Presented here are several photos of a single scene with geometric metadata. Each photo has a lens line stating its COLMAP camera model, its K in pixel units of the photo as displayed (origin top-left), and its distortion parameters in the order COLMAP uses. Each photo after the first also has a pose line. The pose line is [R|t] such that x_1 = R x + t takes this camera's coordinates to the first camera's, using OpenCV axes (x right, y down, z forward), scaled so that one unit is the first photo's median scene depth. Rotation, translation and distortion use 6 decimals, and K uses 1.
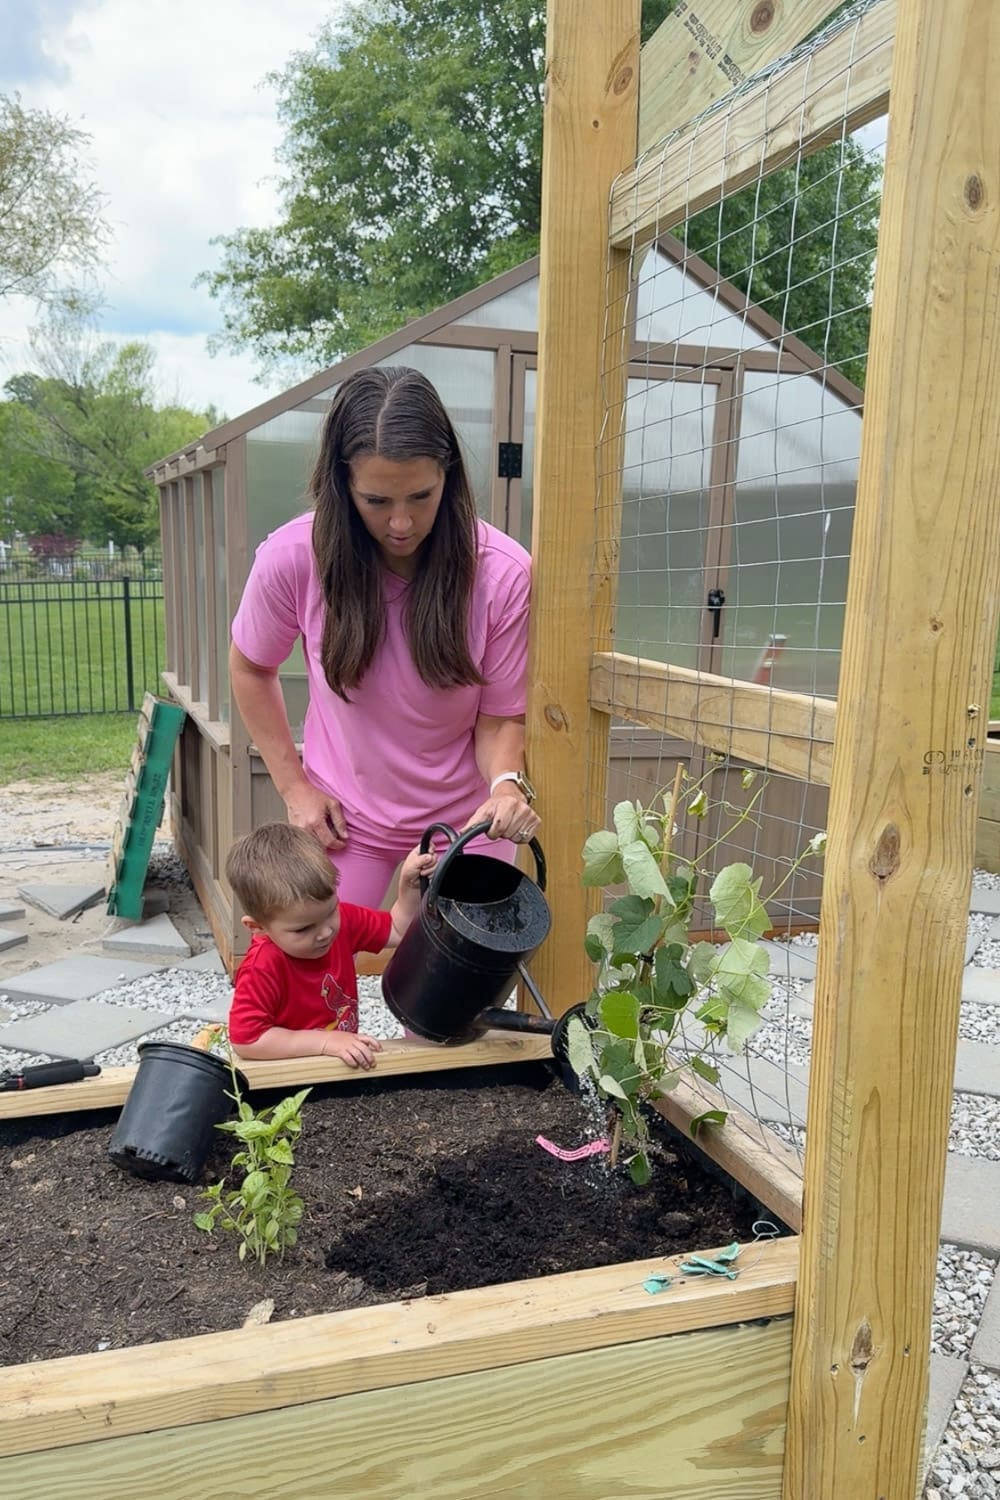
lens RADIAL K [[1364.0, 0, 461.7], [0, 1364.0, 840.0], [0, 0, 1]] dist [0.105904, -0.204033]
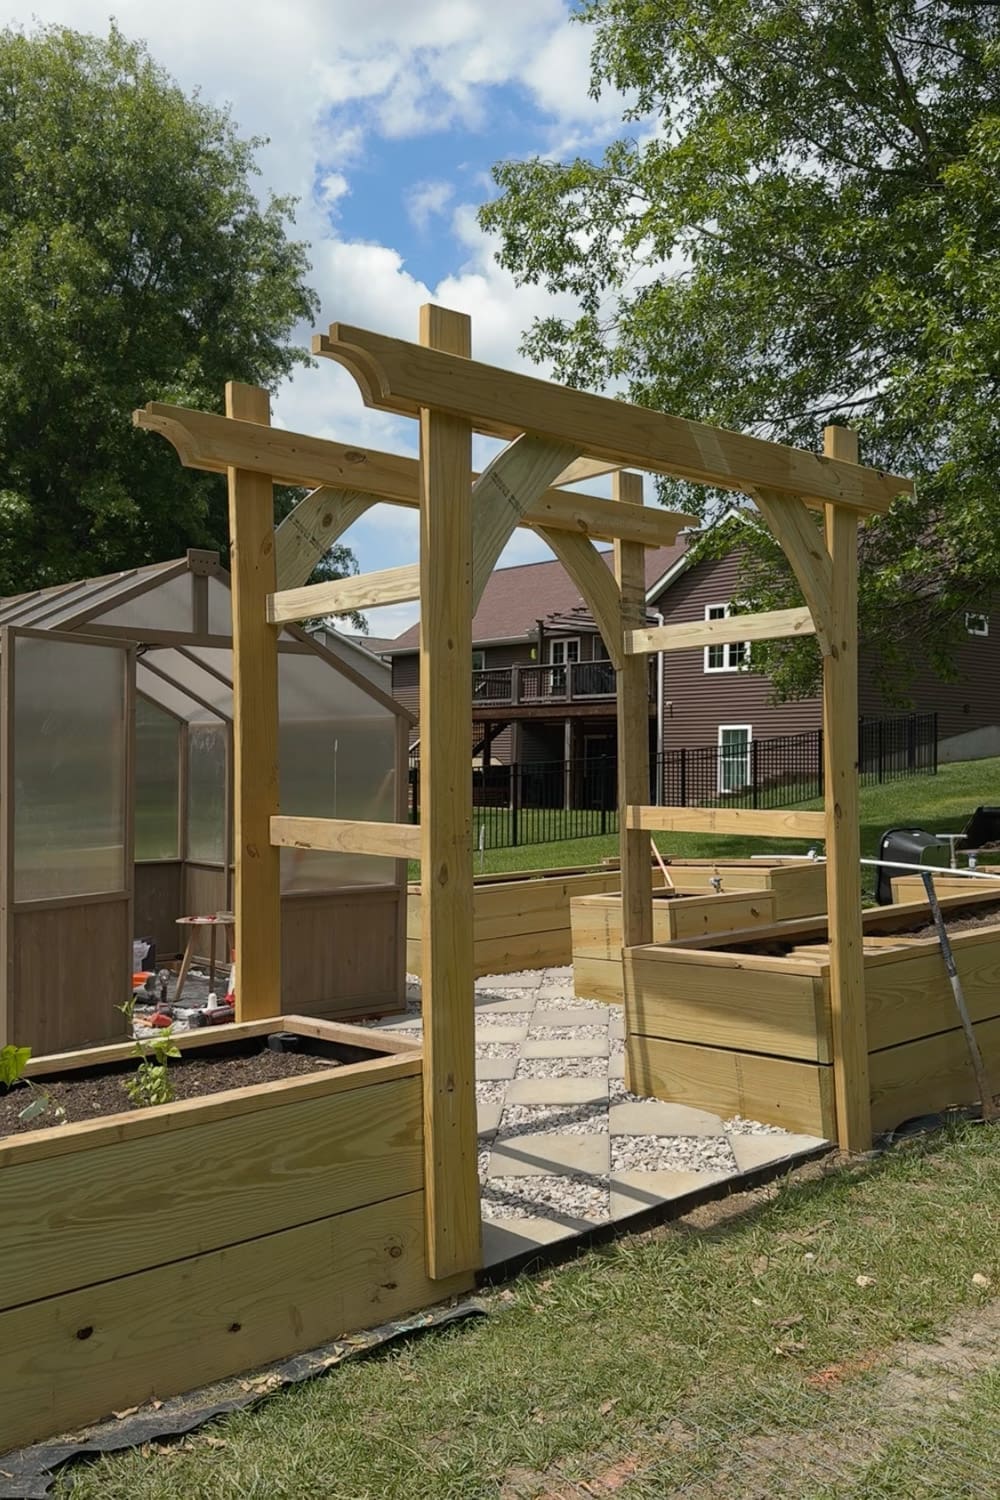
lens RADIAL K [[1368.0, 0, 497.6], [0, 1368.0, 804.0], [0, 0, 1]] dist [0.191916, -0.337461]
pose [[0.908843, -0.038353, 0.415371, -0.626963], [0.111554, 0.981844, -0.153424, 0.267989], [-0.401945, 0.185775, 0.896620, -1.313109]]
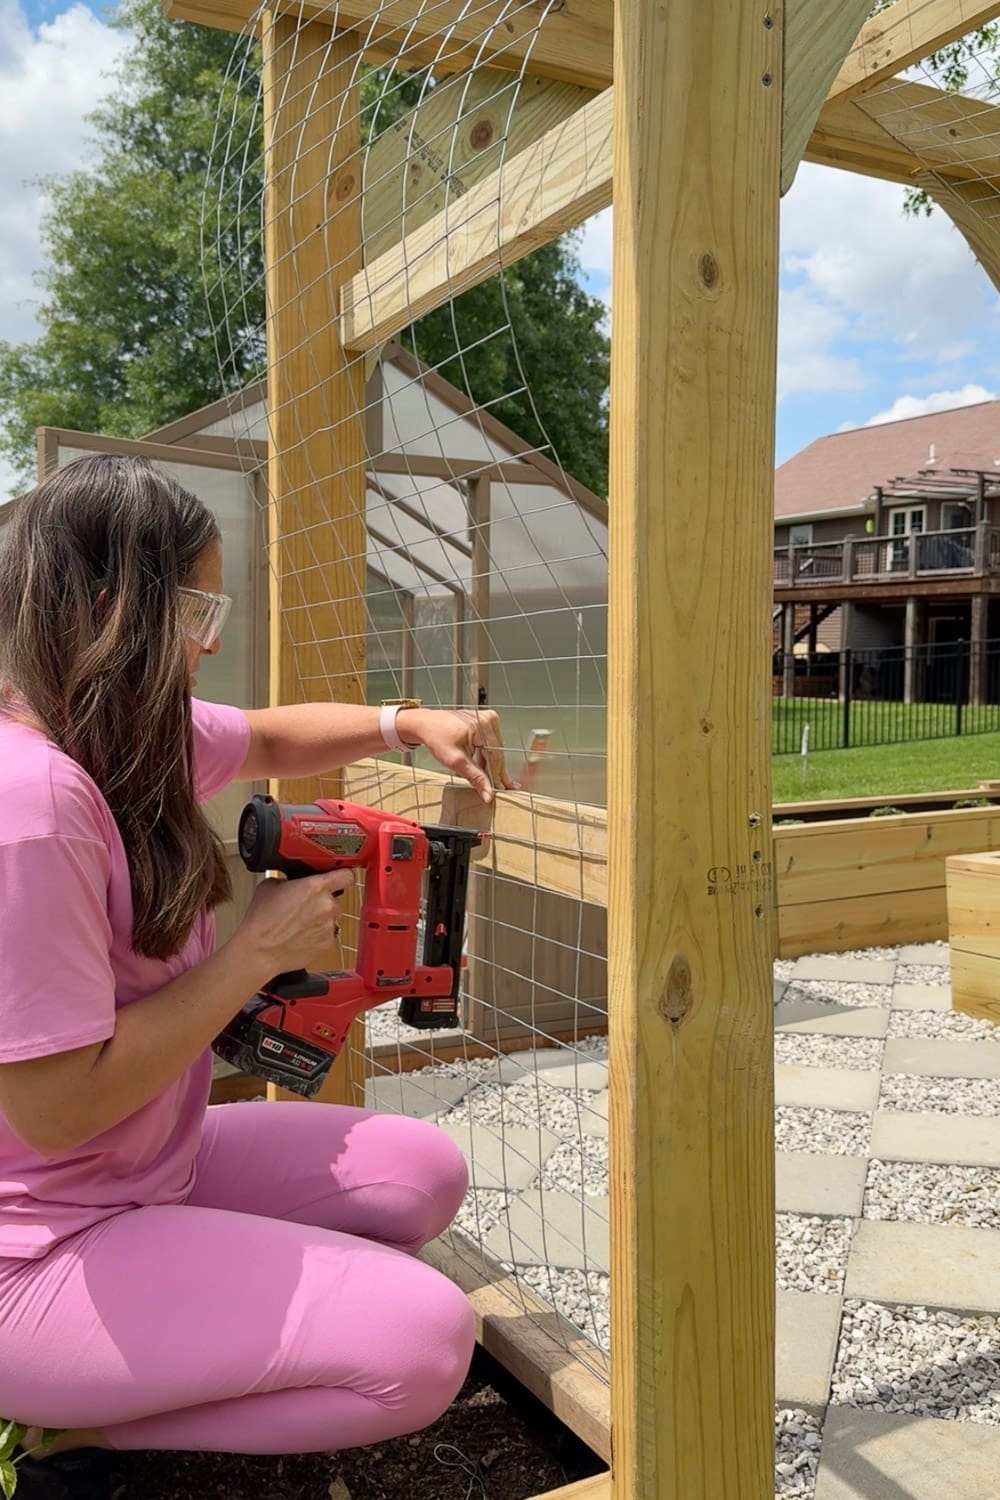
lens RADIAL K [[1333.2, 0, 495.4], [0, 1333.2, 699.3], [0, 0, 1]] dist [0.162750, -0.304999]
pose [[0.981714, -0.029055, 0.188132, 0.038273], [0.061040, 0.984145, -0.166532, -0.030729], [-0.180311, 0.174970, 0.967922, 0.149421]]
